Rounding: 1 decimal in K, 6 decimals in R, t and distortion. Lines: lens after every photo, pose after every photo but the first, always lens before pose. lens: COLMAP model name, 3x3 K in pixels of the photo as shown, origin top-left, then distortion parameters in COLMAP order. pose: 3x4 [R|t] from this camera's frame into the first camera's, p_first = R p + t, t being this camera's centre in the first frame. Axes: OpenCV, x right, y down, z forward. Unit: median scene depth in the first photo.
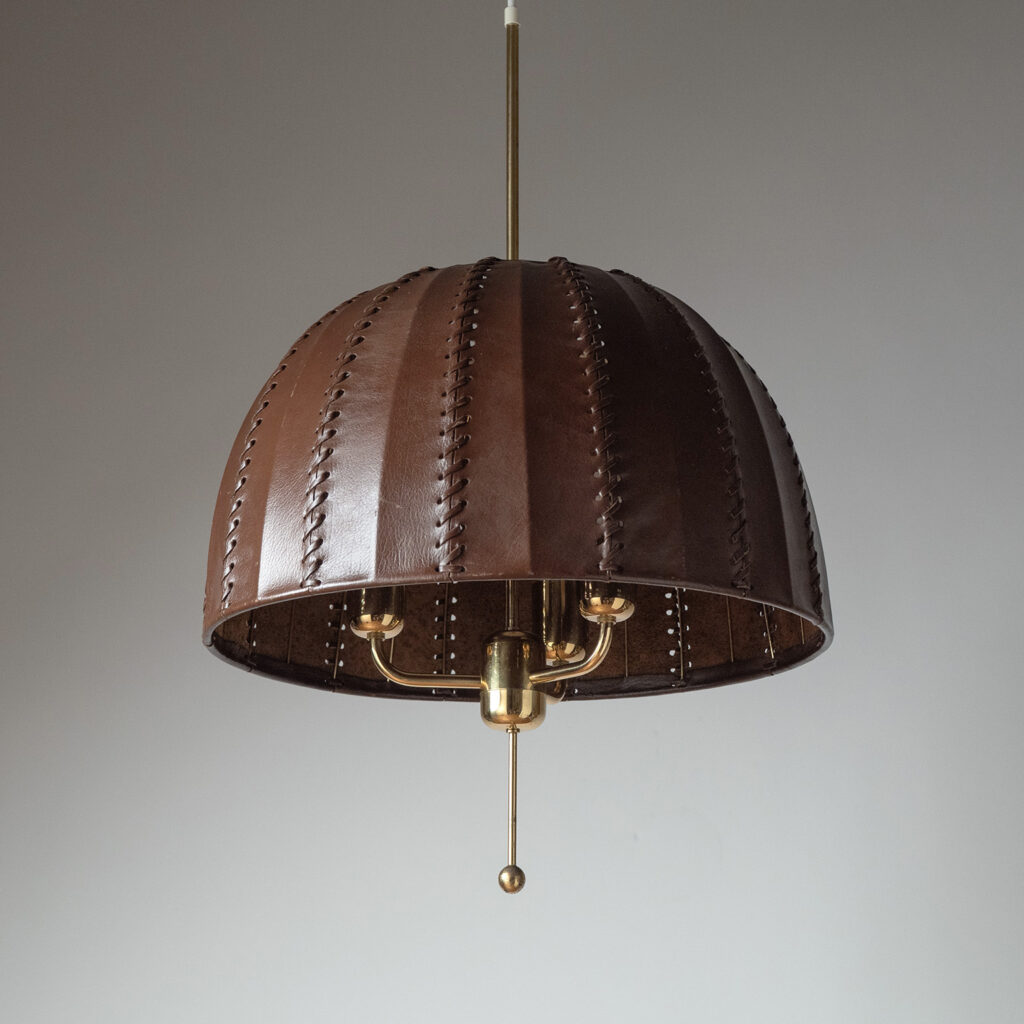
lens RADIAL K [[2223.6, 0, 512.0], [0, 2223.6, 512.0], [0, 0, 1]] dist [-0.013051, 0.038747]
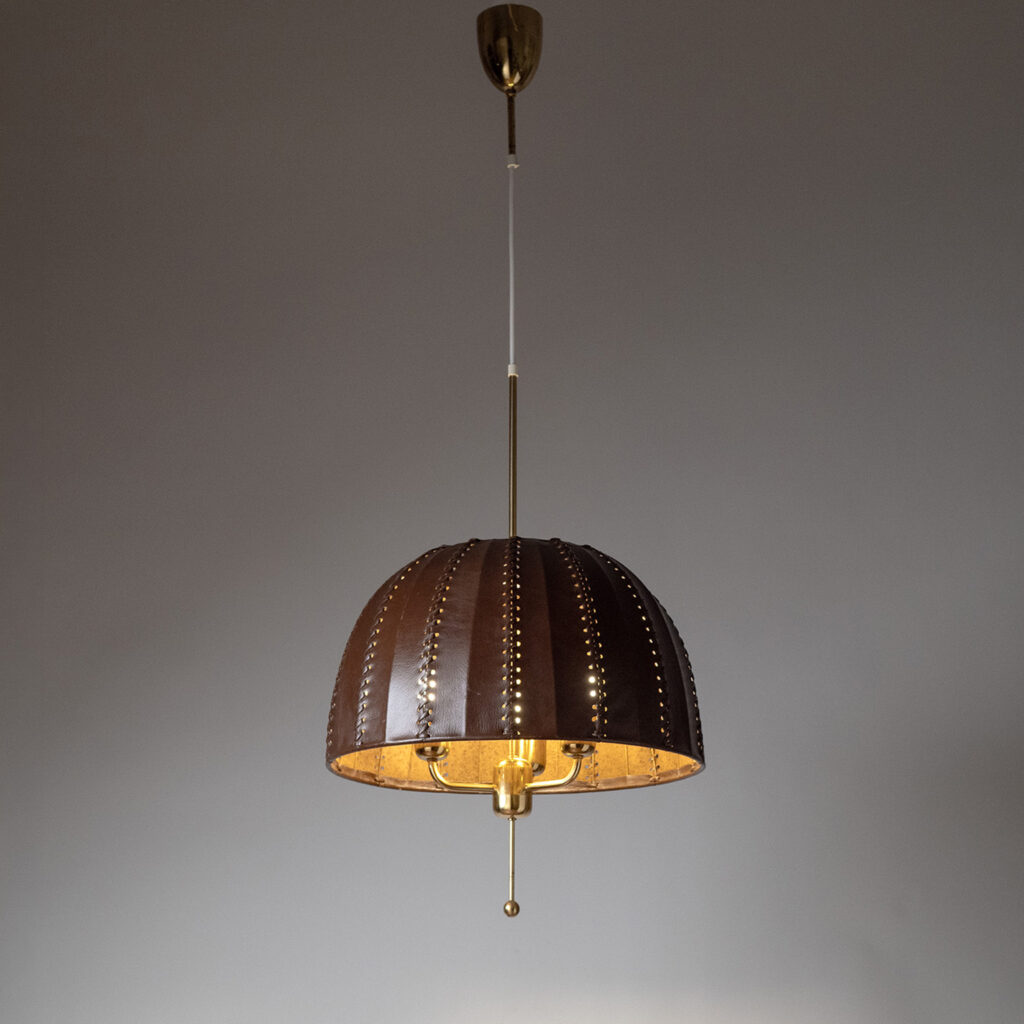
lens RADIAL K [[2169.8, 0, 511.8], [0, 2169.8, 532.1], [0, 0, 1]] dist [-0.042976, -0.234831]
pose [[0.985770, 0.045217, 0.161903, -0.296696], [-0.045451, 0.998964, -0.002261, -0.122442], [-0.161838, -0.005130, 0.986804, -0.650452]]
